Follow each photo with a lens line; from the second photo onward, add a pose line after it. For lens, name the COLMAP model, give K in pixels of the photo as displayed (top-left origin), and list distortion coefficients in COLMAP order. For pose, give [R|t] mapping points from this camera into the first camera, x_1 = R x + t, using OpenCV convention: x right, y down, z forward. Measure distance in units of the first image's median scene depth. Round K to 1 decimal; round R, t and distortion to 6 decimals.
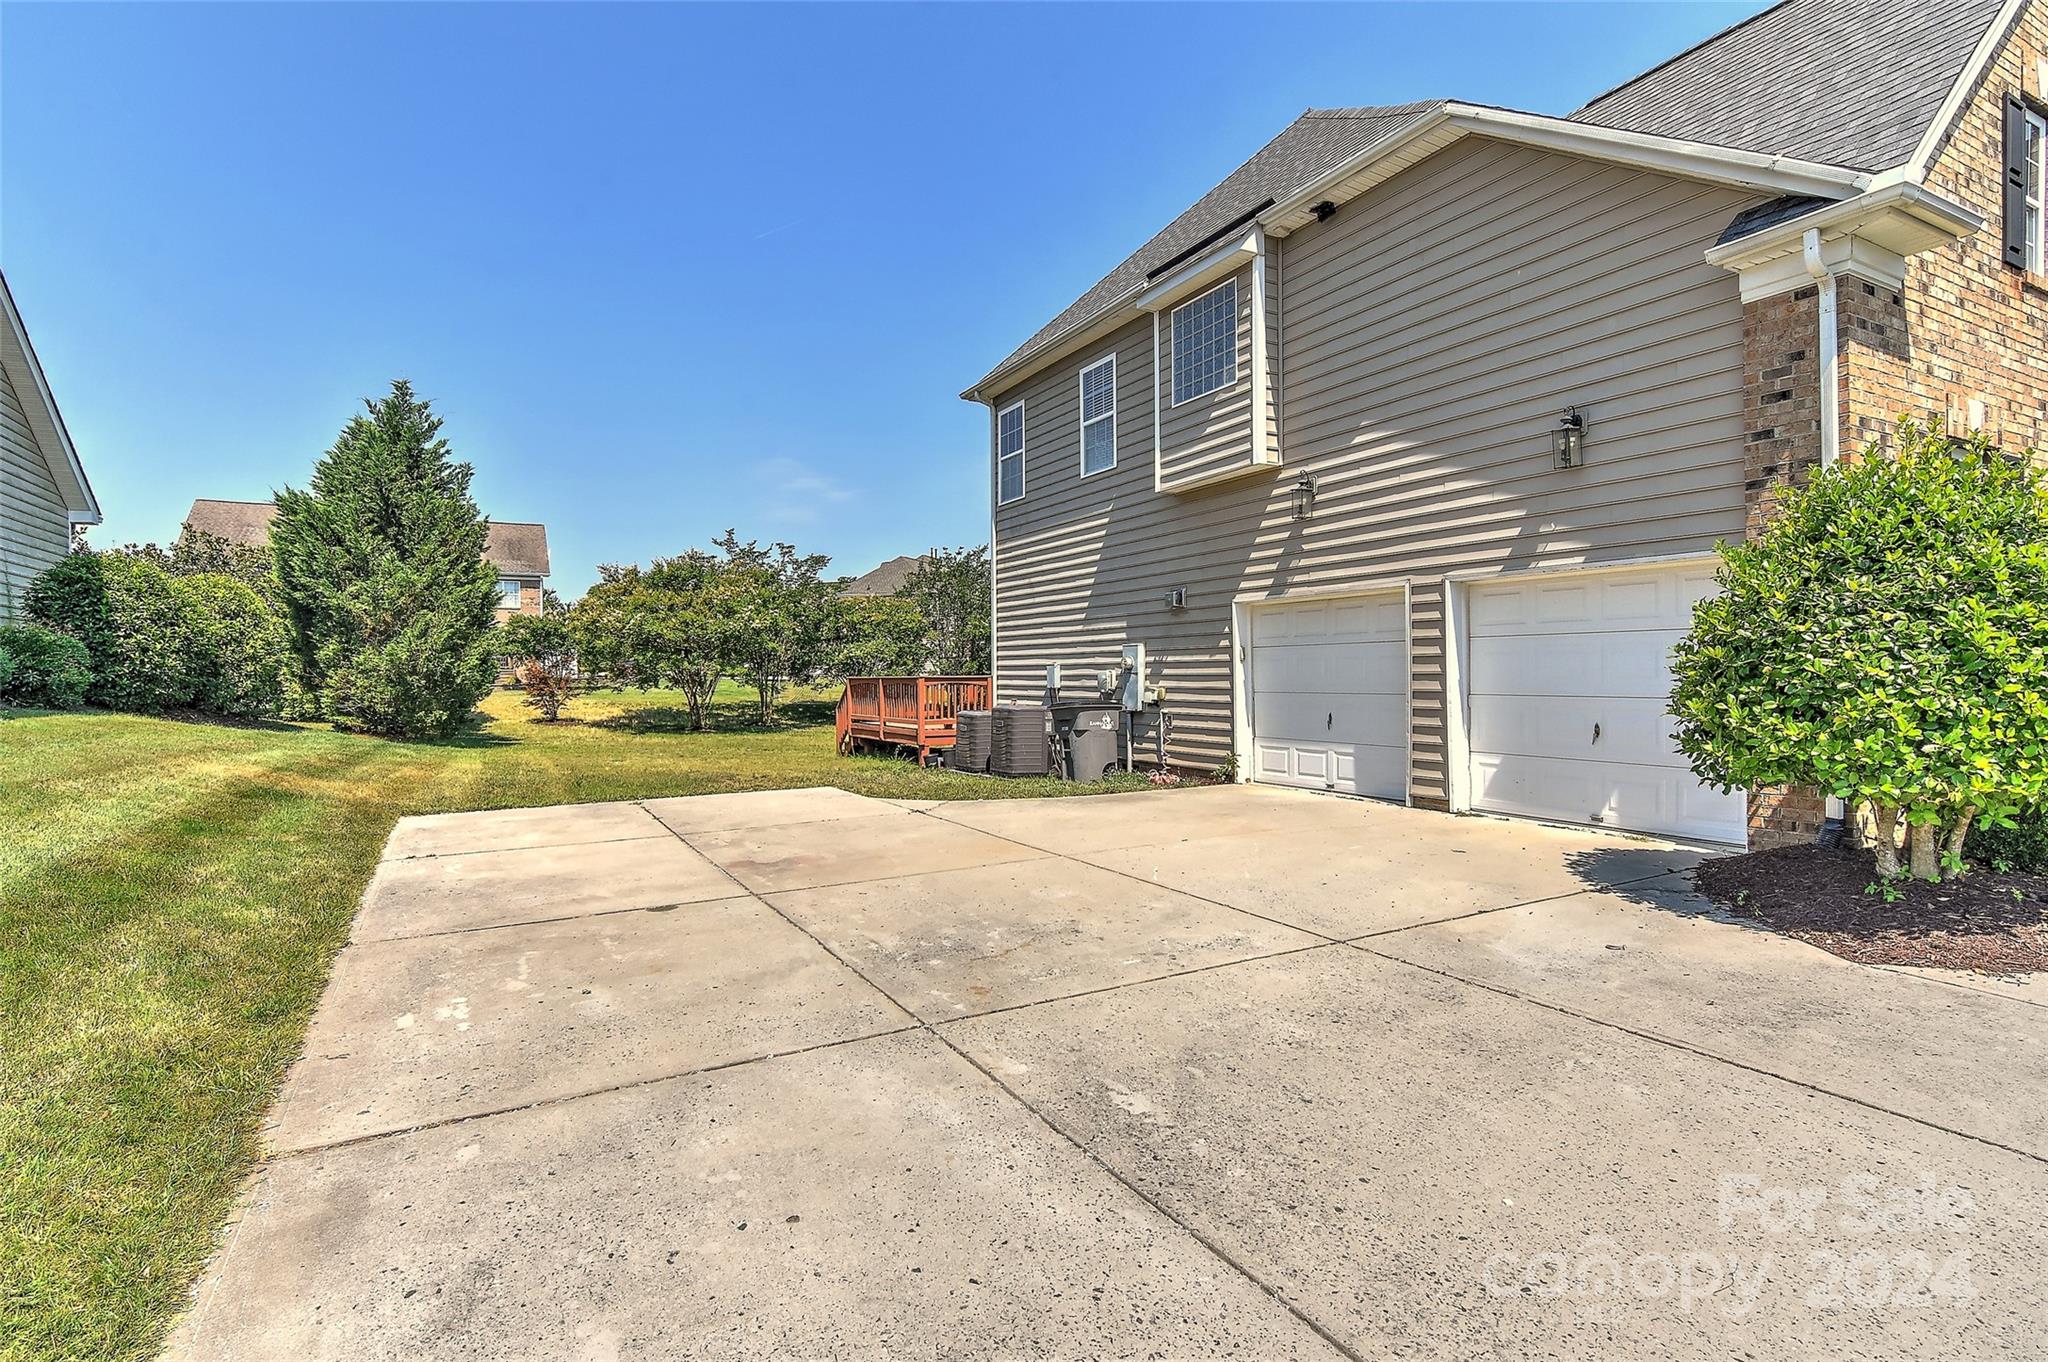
lens RADIAL K [[1050.1, 0, 1030.3], [0, 1050.1, 683.8], [0, 0, 1]] dist [0.003729, -0.000158]
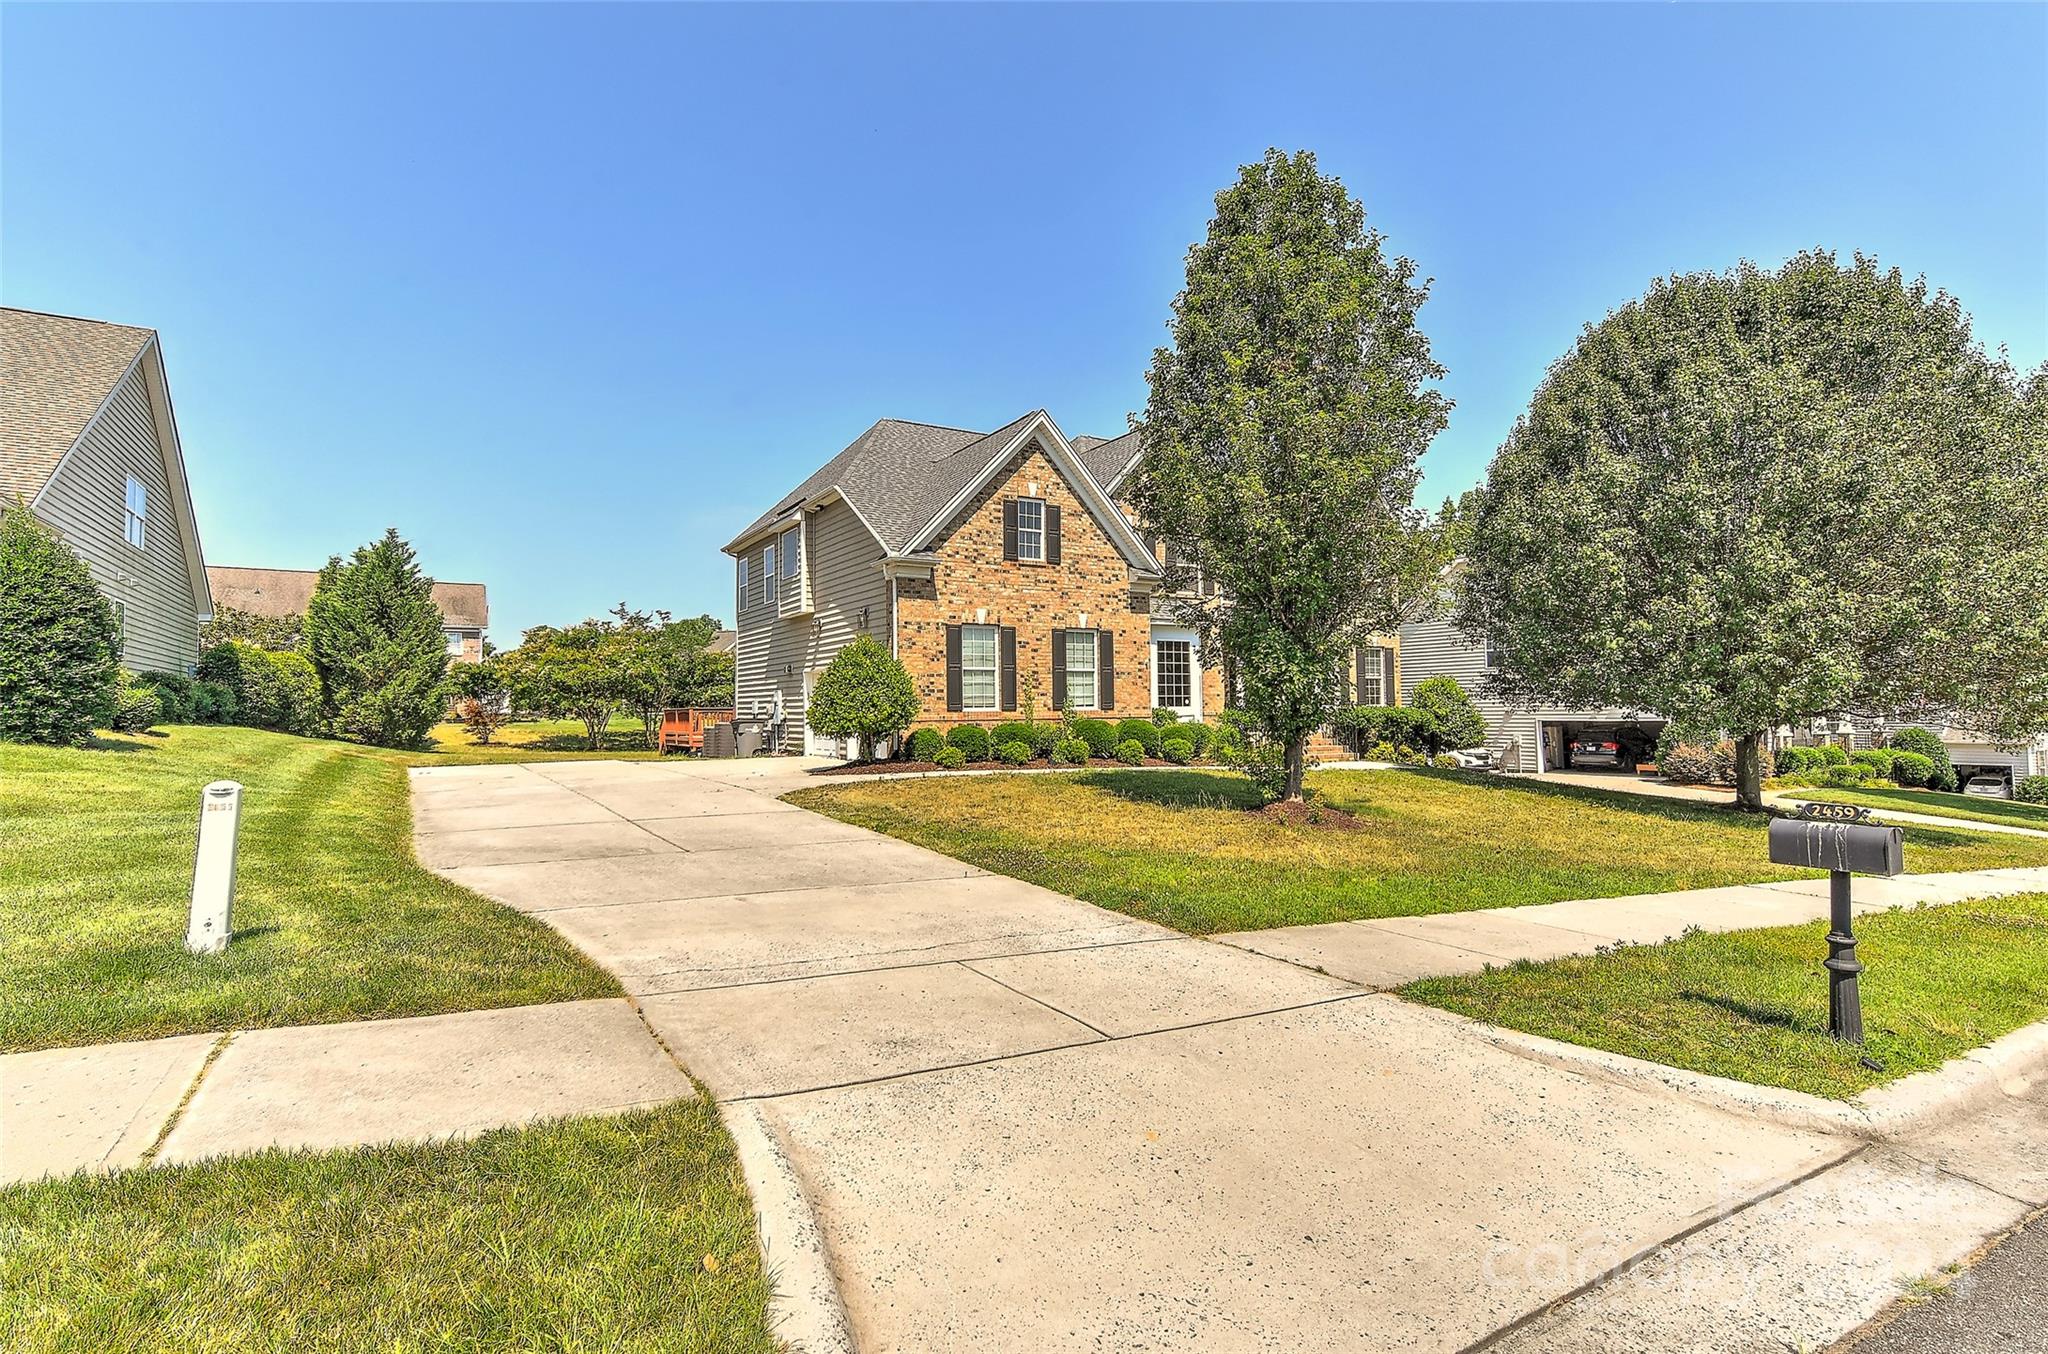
lens RADIAL K [[995.0, 0, 1015.1], [0, 995.0, 669.8], [0, 0, 1]] dist [0.000217, -0.000994]
pose [[0.998392, 0.000012, 0.056693, 0.282282], [0.002867, 0.998710, -0.050702, 0.012479], [-0.056620, 0.050783, 0.997103, -0.586211]]
